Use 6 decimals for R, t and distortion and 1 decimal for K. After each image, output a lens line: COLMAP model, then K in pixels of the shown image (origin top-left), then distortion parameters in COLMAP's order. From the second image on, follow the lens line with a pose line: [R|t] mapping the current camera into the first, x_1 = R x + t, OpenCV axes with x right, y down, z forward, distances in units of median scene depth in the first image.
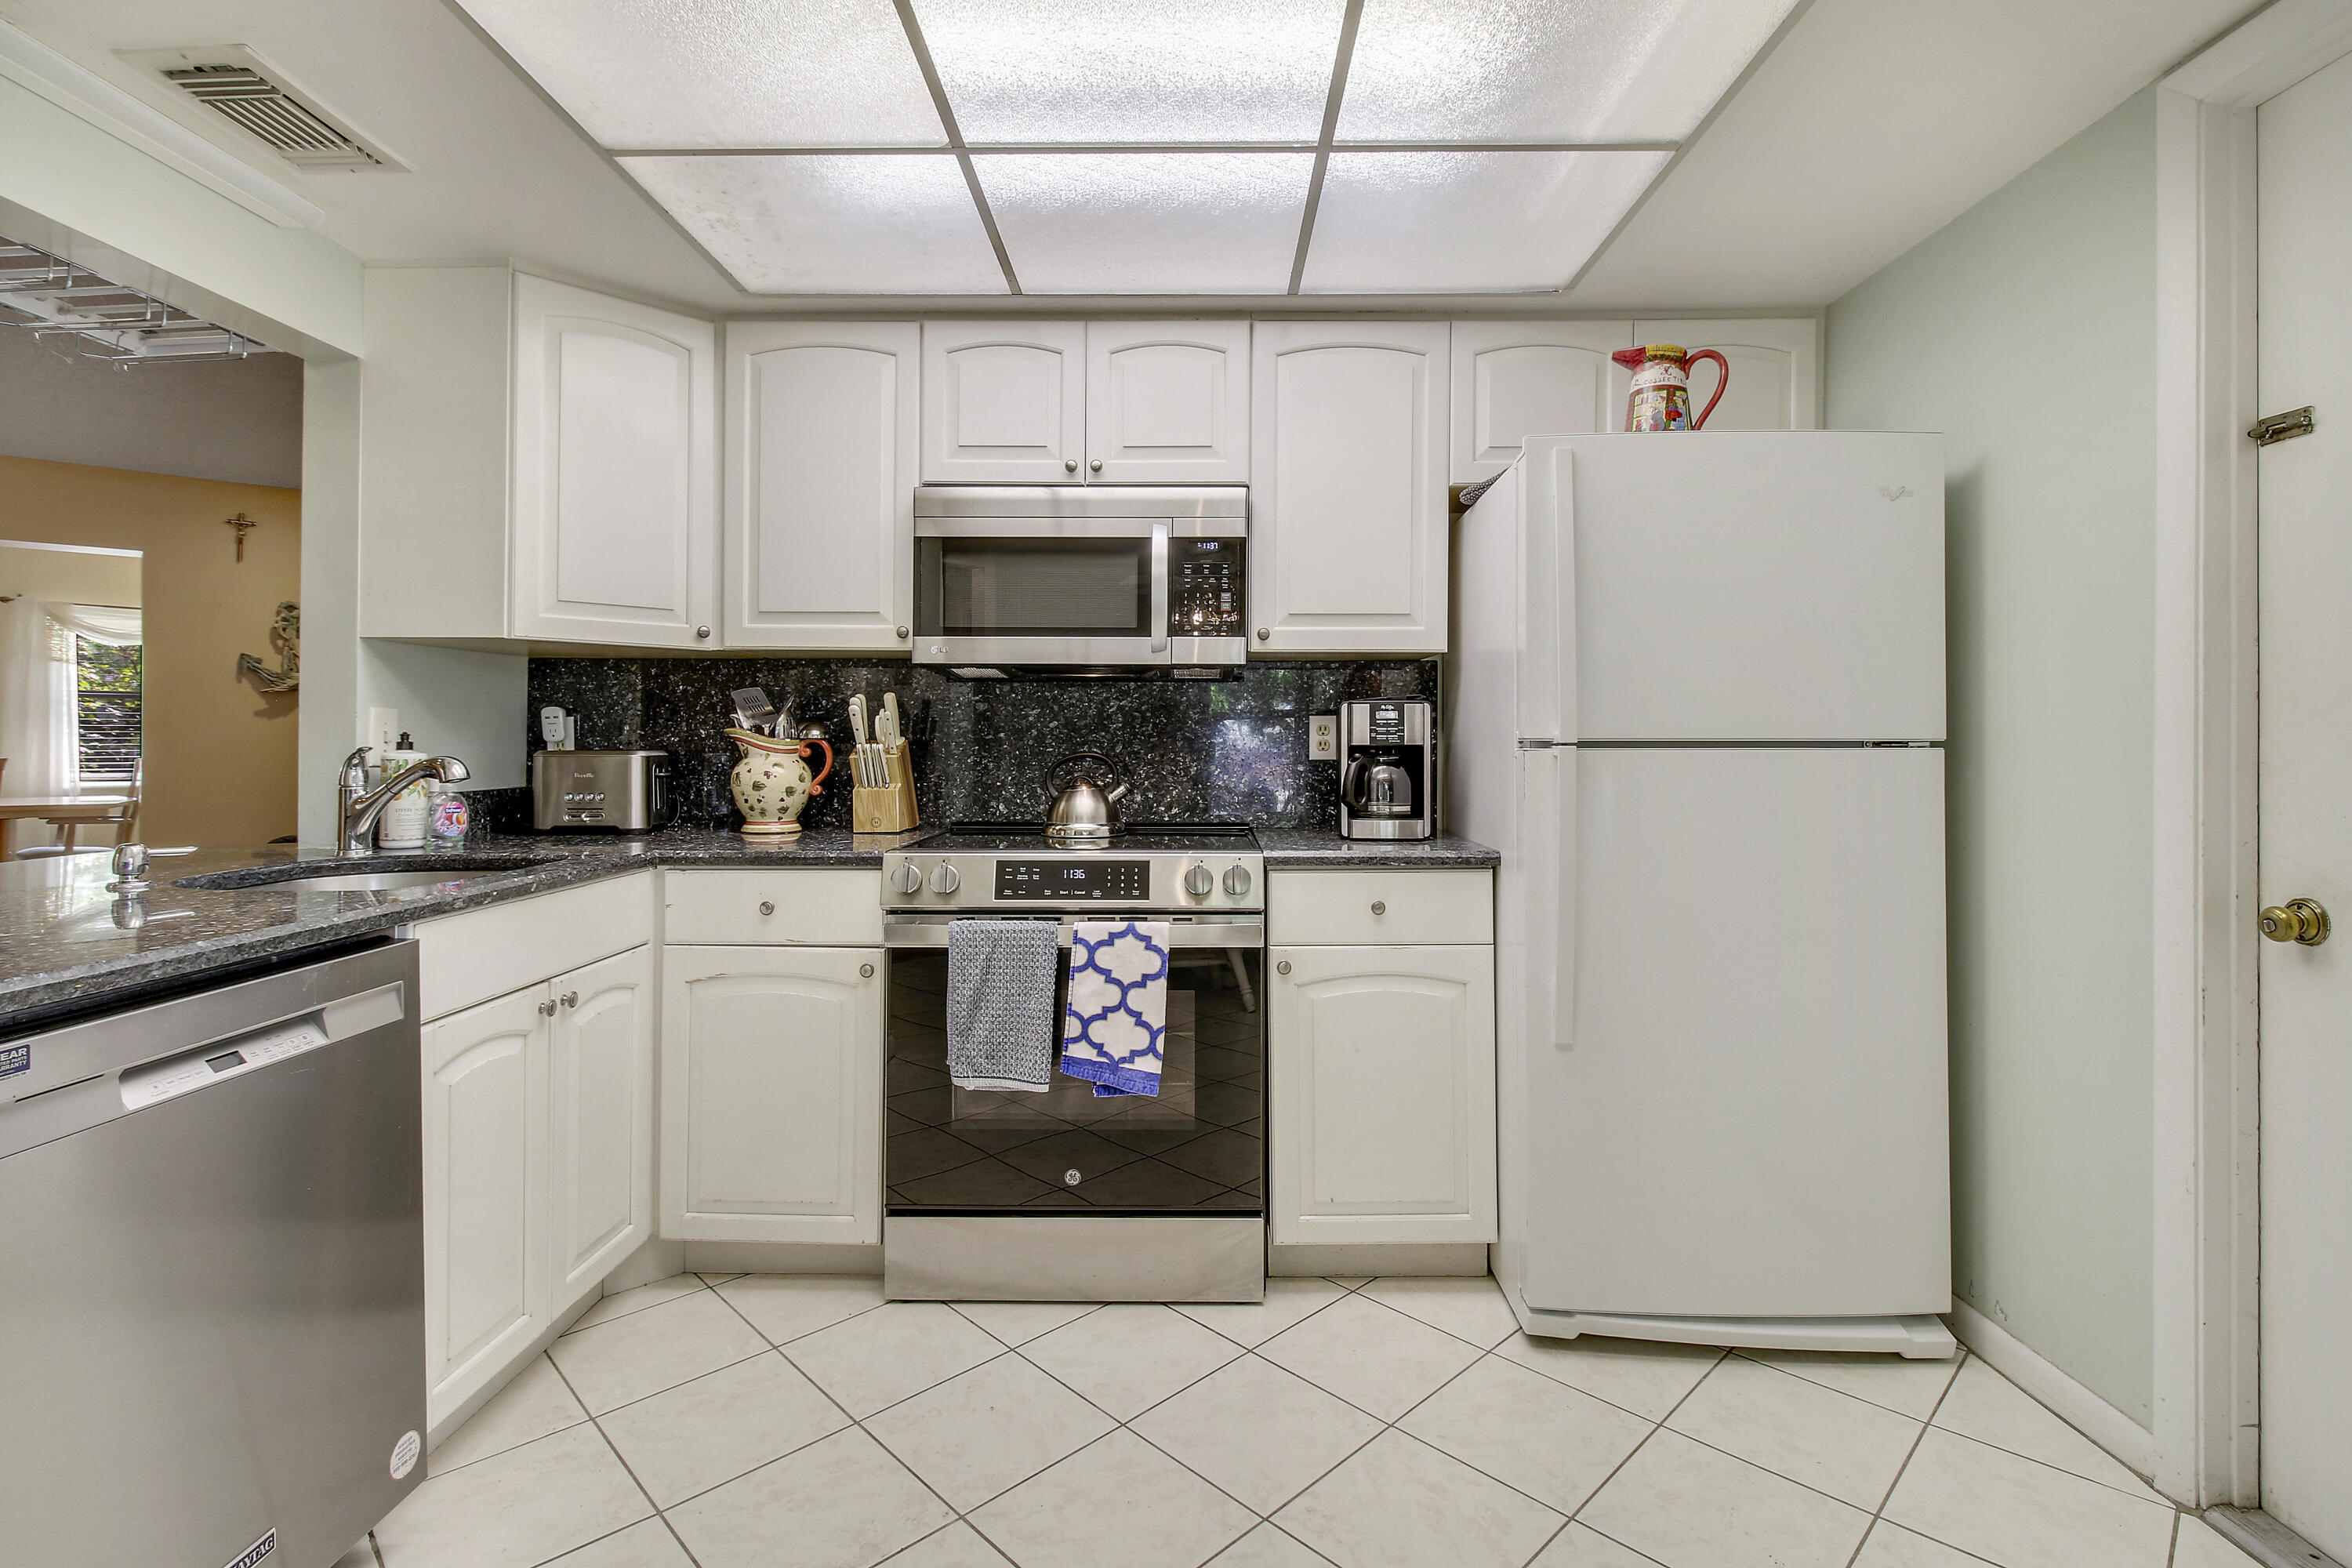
lens RADIAL K [[1104.4, 0, 1209.1], [0, 1104.4, 750.9], [0, 0, 1]] dist [-0.012555, -0.000098]
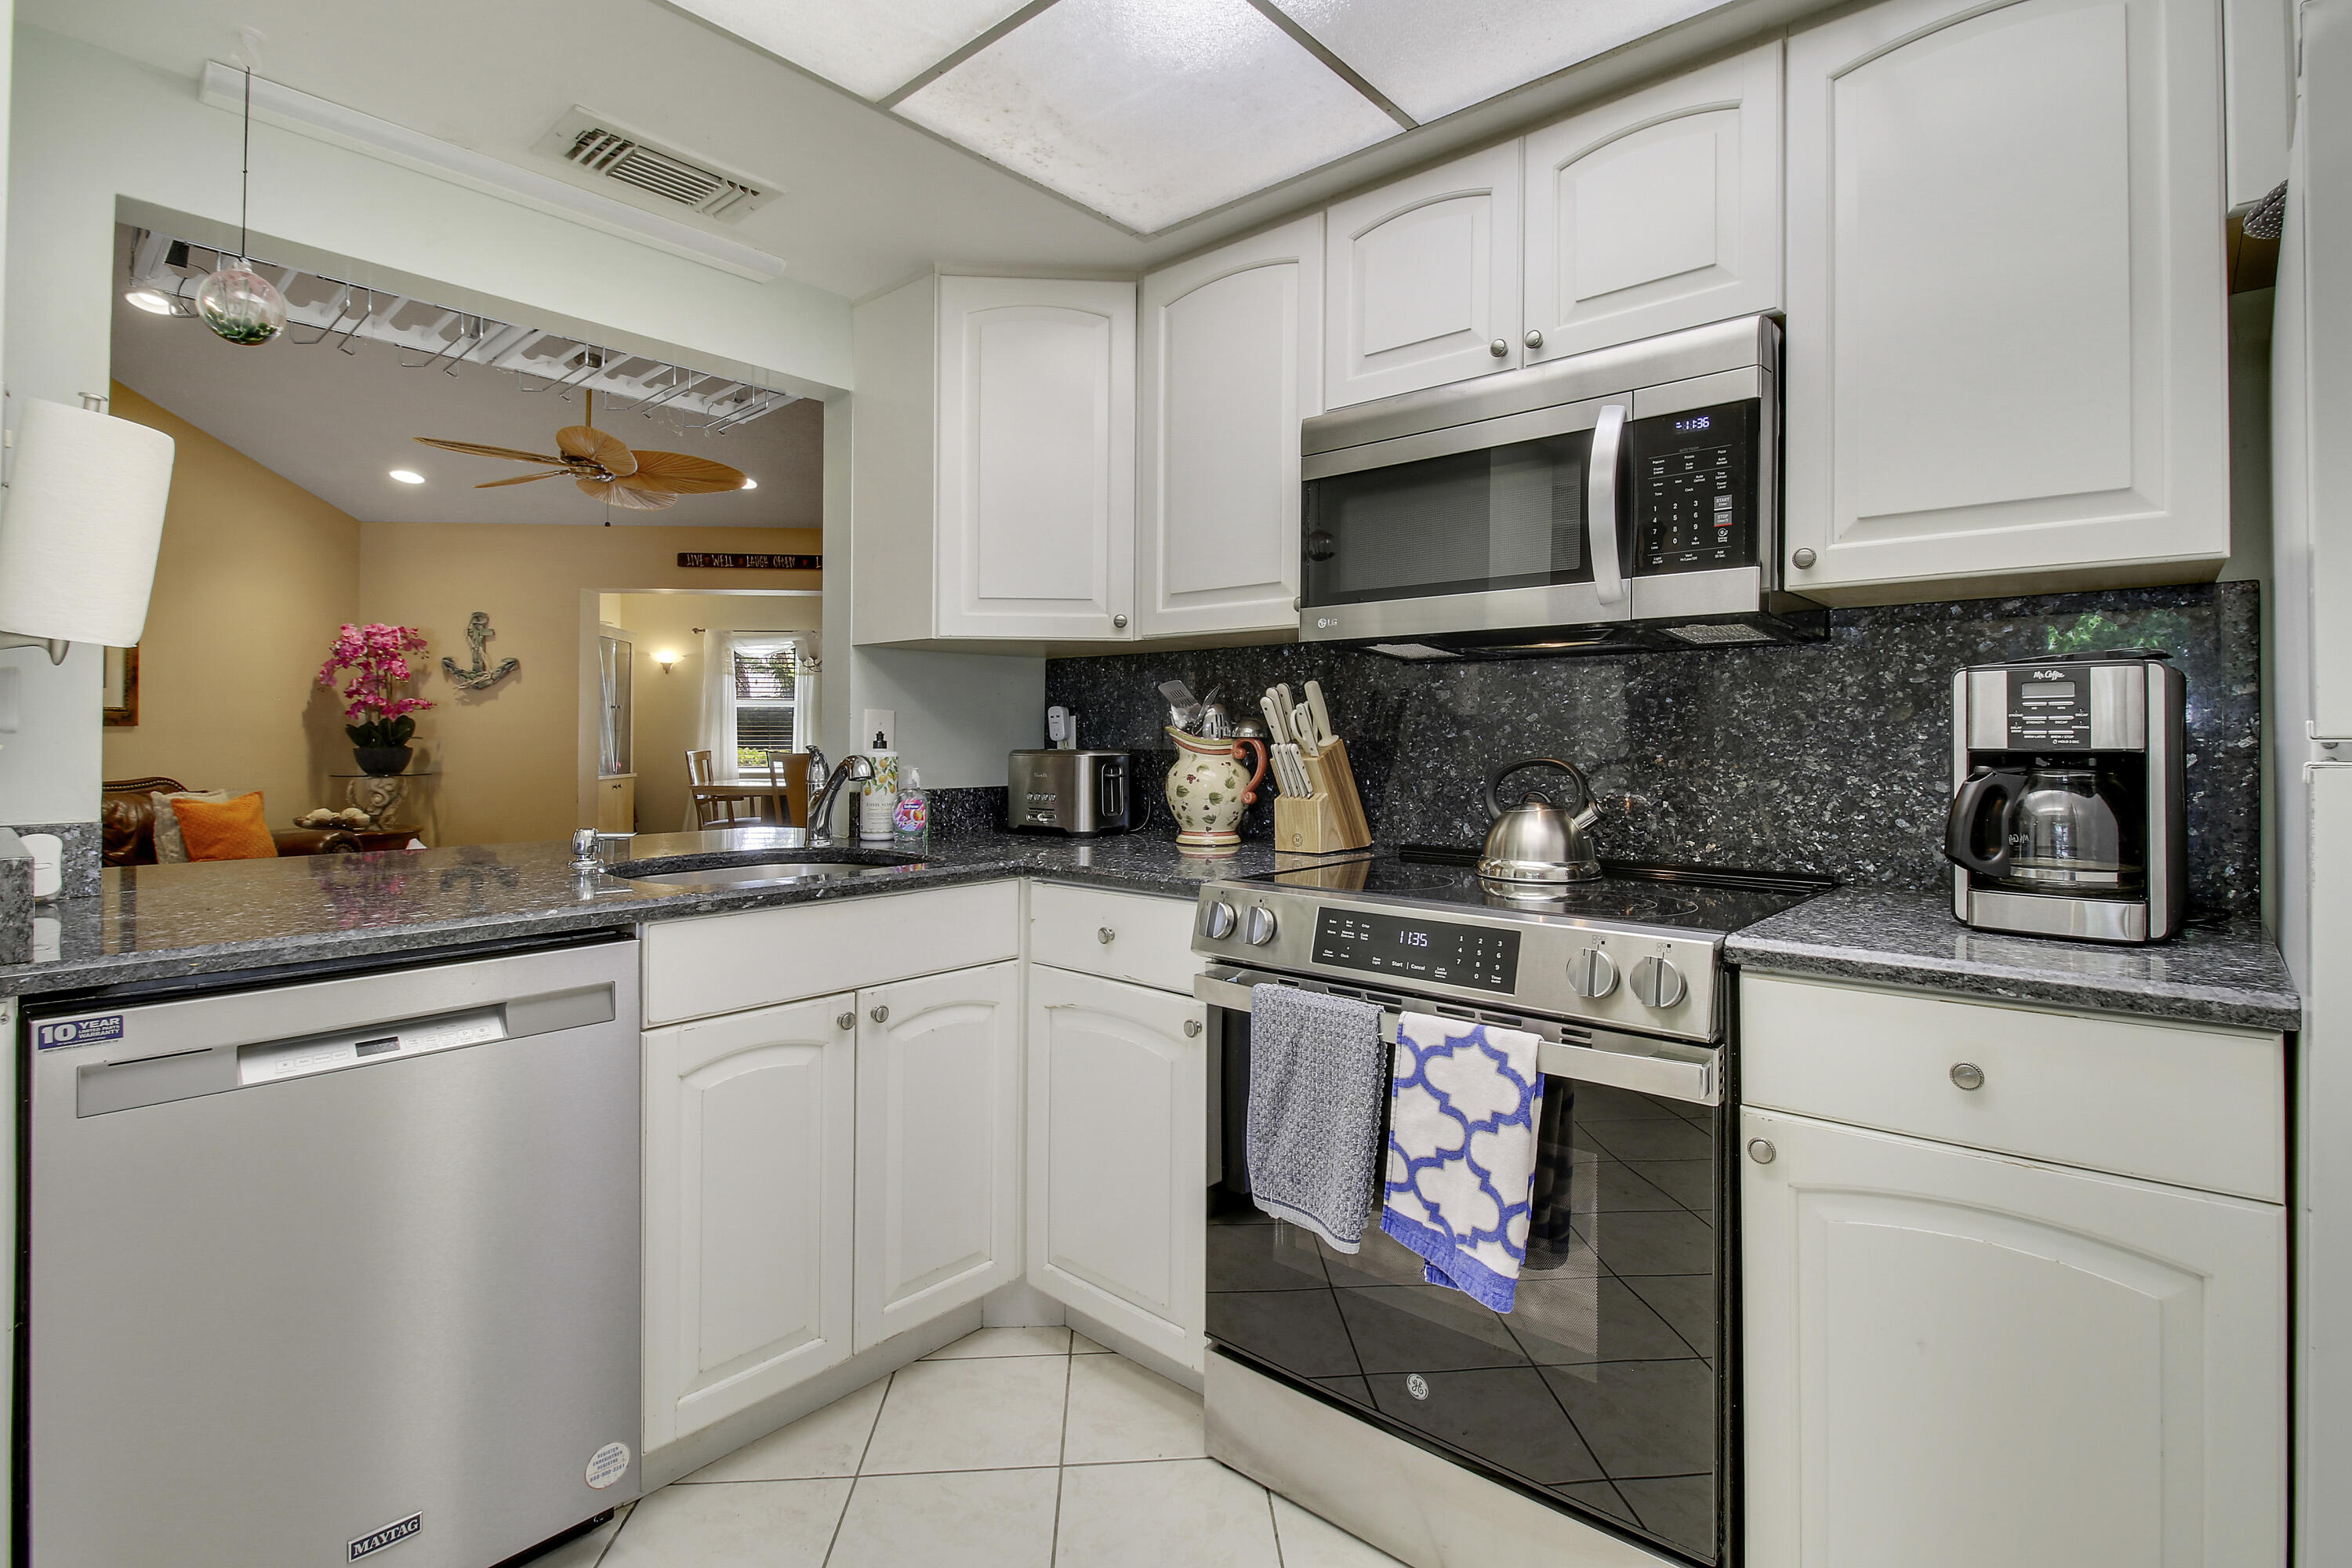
lens RADIAL K [[1117.7, 0, 1182.8], [0, 1117.7, 740.1], [0, 0, 1]] dist [0.002375, -0.010058]
pose [[0.755868, 0.000762, -0.654723, 0.204997], [-0.005864, 0.999967, -0.005606, -0.004750], [0.654698, 0.008077, 0.755848, 0.366003]]
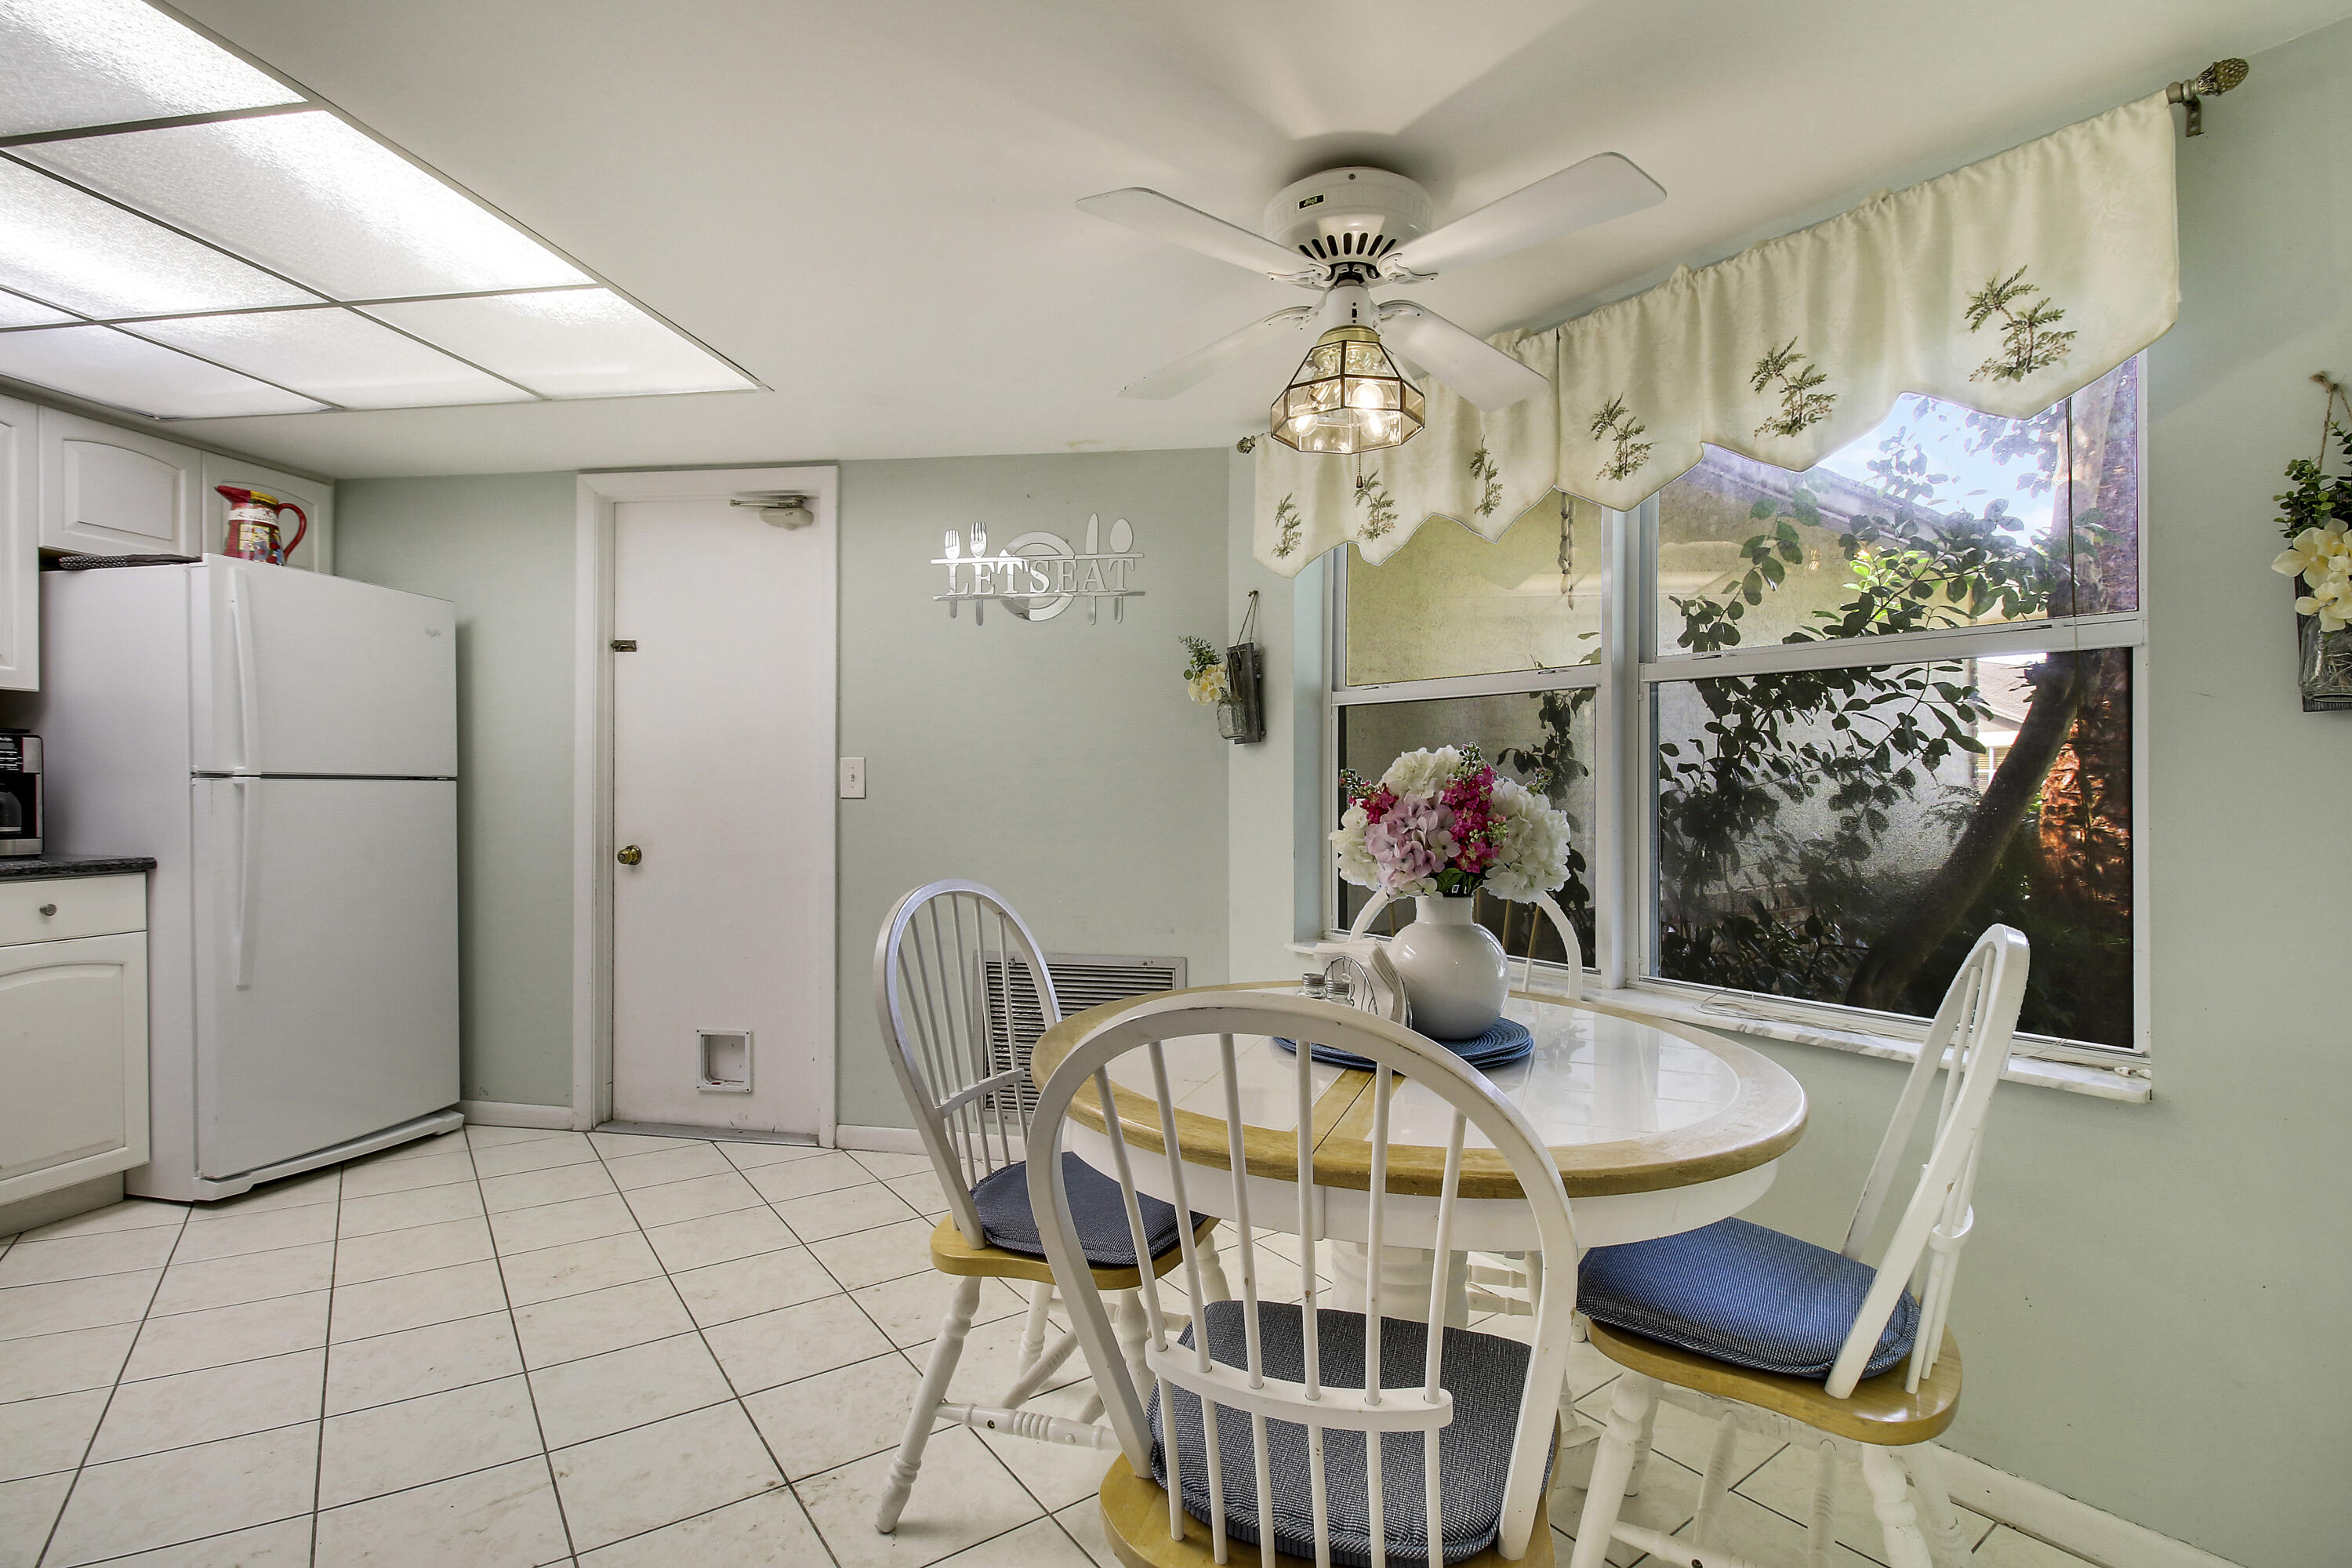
lens RADIAL K [[1027.4, 0, 1214.0], [0, 1027.4, 802.3], [0, 0, 1]] dist [-0.011307, -0.000050]
pose [[0.105747, -0.009793, 0.994345, -0.763917], [-0.001437, 0.999949, 0.010001, 0.011981], [-0.994392, -0.002487, 0.105728, -0.354002]]
